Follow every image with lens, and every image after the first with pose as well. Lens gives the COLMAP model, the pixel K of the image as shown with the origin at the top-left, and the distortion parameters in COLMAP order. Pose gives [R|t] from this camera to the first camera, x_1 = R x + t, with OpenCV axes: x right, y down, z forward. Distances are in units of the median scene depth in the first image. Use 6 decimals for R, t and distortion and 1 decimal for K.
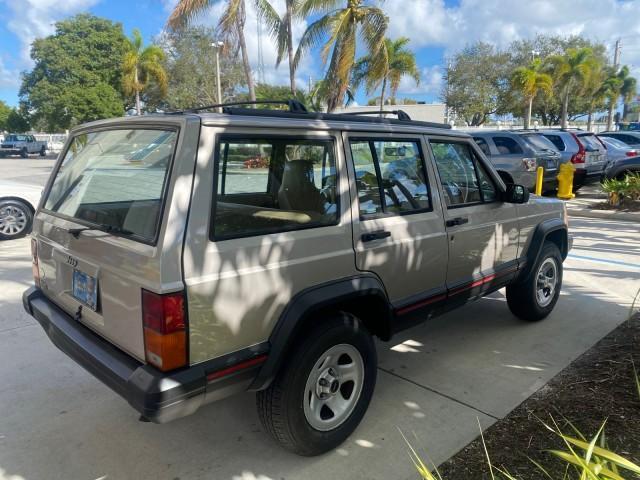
lens RADIAL K [[488.2, 0, 324.2], [0, 488.2, 238.6], [0, 0, 1]] dist [0.032291, -0.027587]
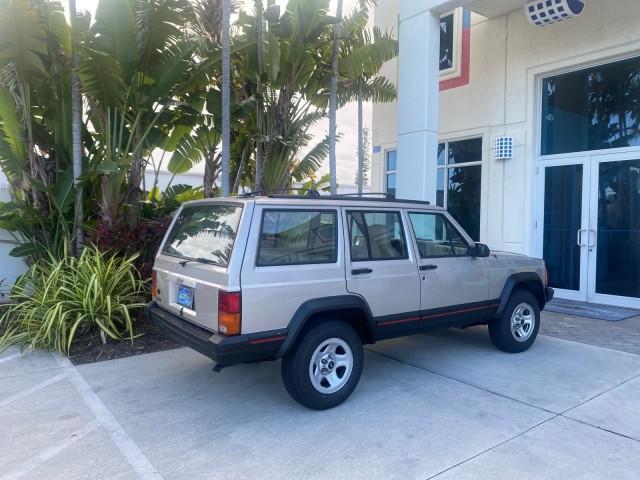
lens RADIAL K [[488.2, 0, 321.1], [0, 488.2, 236.5], [0, 0, 1]] dist [0.032291, -0.027587]
pose [[0.988807, 0.013314, -0.148603, 0.218811], [-0.034038, 0.989875, -0.137804, 0.108400], [0.145264, 0.141319, 0.979248, -0.603555]]
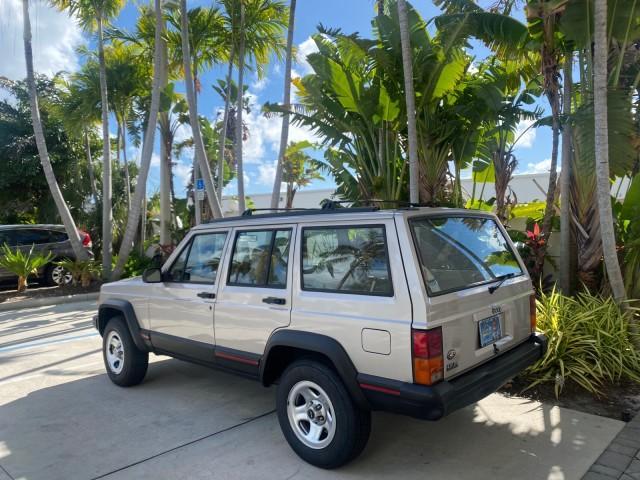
lens RADIAL K [[488.2, 0, 304.9], [0, 488.2, 225.9], [0, 0, 1]] dist [0.032291, -0.027587]
pose [[0.002882, 0.000985, -0.999995, 1.906057], [-0.165774, 0.986164, 0.000493, -0.328259], [0.986160, 0.165772, 0.003005, 1.575316]]
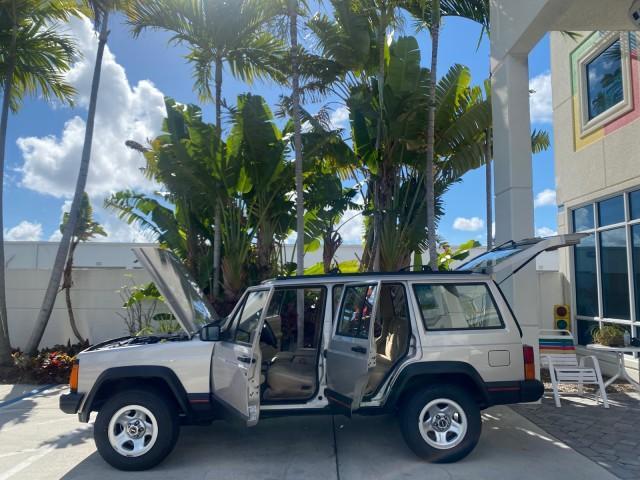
lens RADIAL K [[488.2, 0, 316.9], [0, 488.2, 238.4], [0, 0, 1]] dist [0.032291, -0.027587]
pose [[0.700203, -0.070528, -0.710452, 1.584019], [-0.128680, 0.966345, -0.222755, -0.030673], [0.702252, 0.247394, 0.667562, 0.040861]]
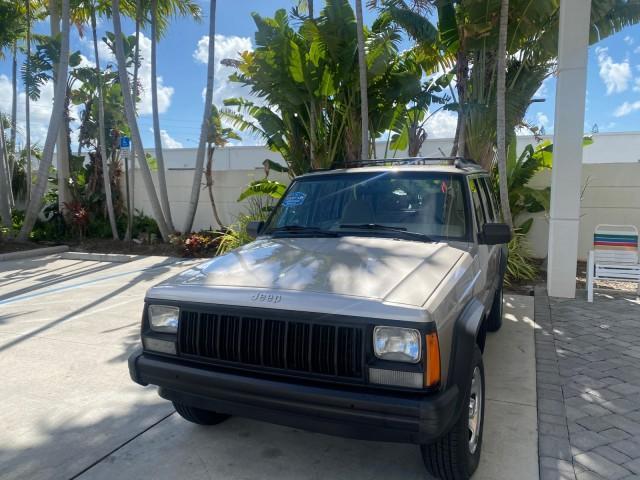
lens RADIAL K [[488.2, 0, 320.6], [0, 488.2, 236.9], [0, 0, 1]] dist [0.032291, -0.027587]
pose [[0.372042, 0.094246, -0.923419, 2.362648], [-0.156265, 0.986993, 0.037776, -0.121496], [0.914968, 0.130244, 0.381930, 0.603791]]
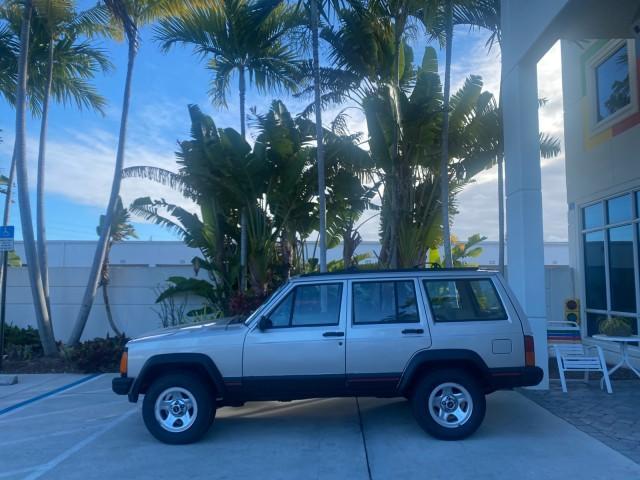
lens RADIAL K [[488.2, 0, 324.1], [0, 488.2, 239.7], [0, 0, 1]] dist [0.032291, -0.027587]
pose [[0.682987, -0.068256, -0.727234, 1.741603], [-0.126092, 0.969660, -0.209429, 0.001487], [0.719465, 0.234736, 0.653659, -0.132778]]
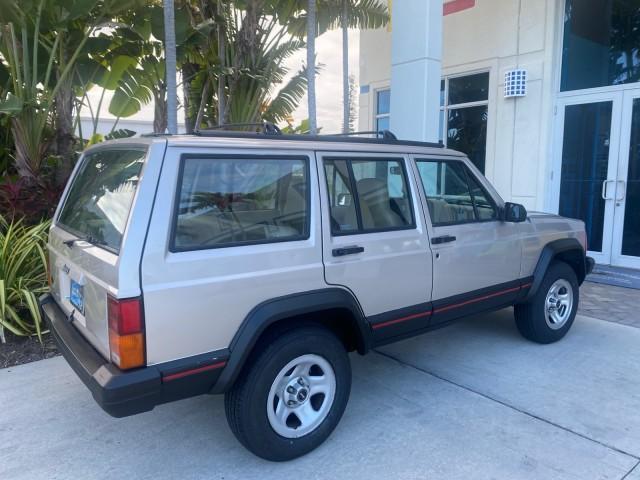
lens RADIAL K [[488.2, 0, 321.6], [0, 488.2, 236.9], [0, 0, 1]] dist [0.032291, -0.027587]
pose [[0.992791, 0.013022, -0.119146, 0.182294], [-0.018184, 0.998938, -0.042343, 0.009832], [0.118468, 0.044204, 0.991973, -0.035106]]
